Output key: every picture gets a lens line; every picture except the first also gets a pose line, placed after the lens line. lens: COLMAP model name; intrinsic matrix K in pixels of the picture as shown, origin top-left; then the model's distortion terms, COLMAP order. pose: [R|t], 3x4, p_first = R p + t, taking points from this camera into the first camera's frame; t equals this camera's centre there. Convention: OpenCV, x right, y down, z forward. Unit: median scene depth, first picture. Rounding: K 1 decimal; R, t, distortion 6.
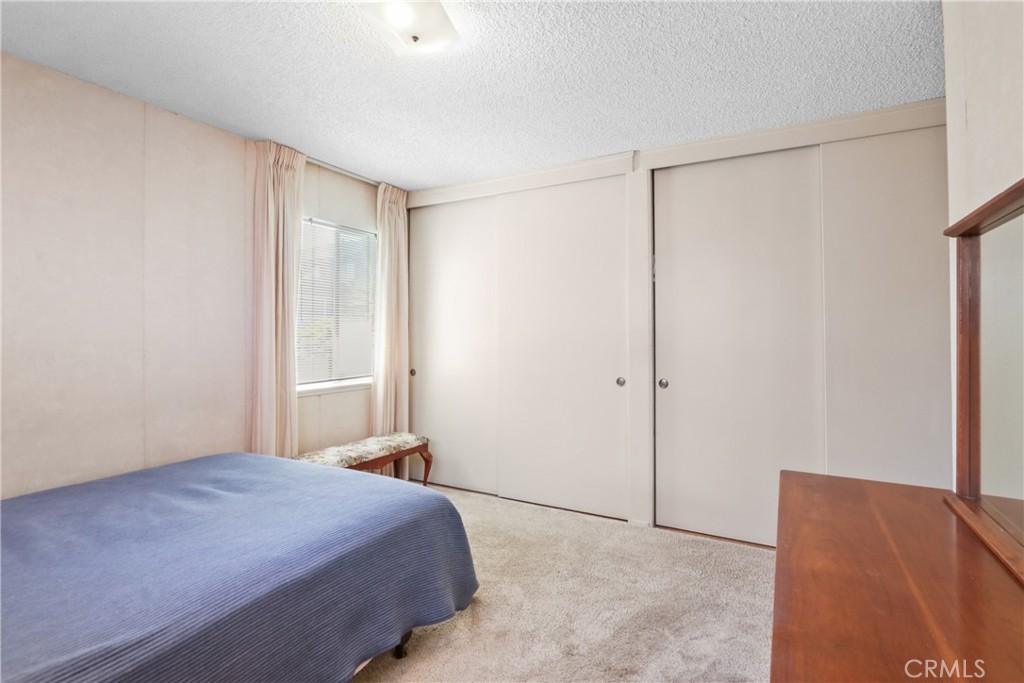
lens RADIAL K [[483.4, 0, 517.2], [0, 483.4, 332.6], [0, 0, 1]] dist [-0.002495, -0.000136]
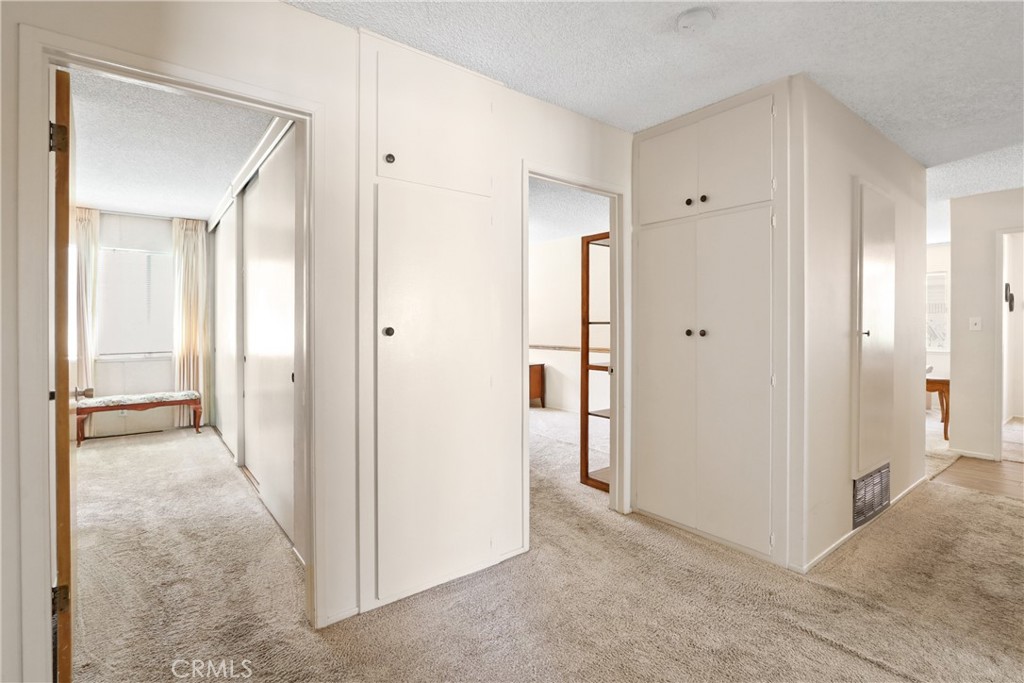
lens RADIAL K [[483.4, 0, 517.2], [0, 483.4, 332.6], [0, 0, 1]] dist [-0.002495, -0.000136]
pose [[0.925475, 0.006642, -0.378751, 1.427866], [0.000579, 0.999820, 0.018949, 0.007878], [0.378808, -0.017756, 0.925305, 0.052431]]
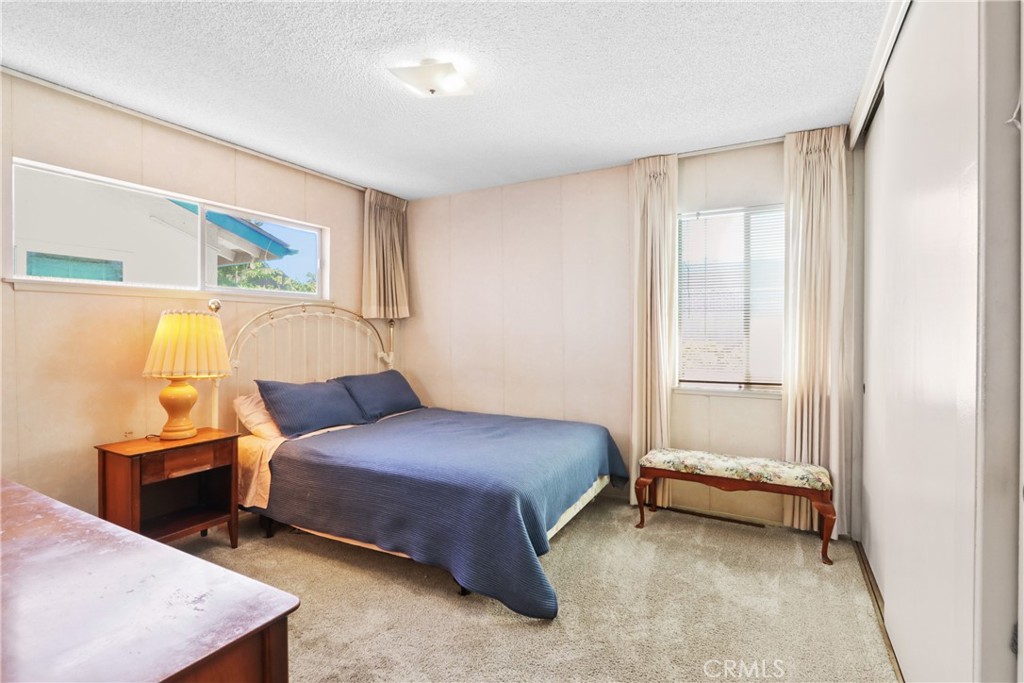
lens RADIAL K [[483.2, 0, 514.7], [0, 483.2, 332.1], [0, 0, 1]] dist [-0.026183, 0.000077]
pose [[0.014631, -0.000134, -0.999893, 0.560191], [0.003322, 0.999994, -0.000085, 0.004729], [0.999887, -0.003321, 0.014631, 0.644021]]
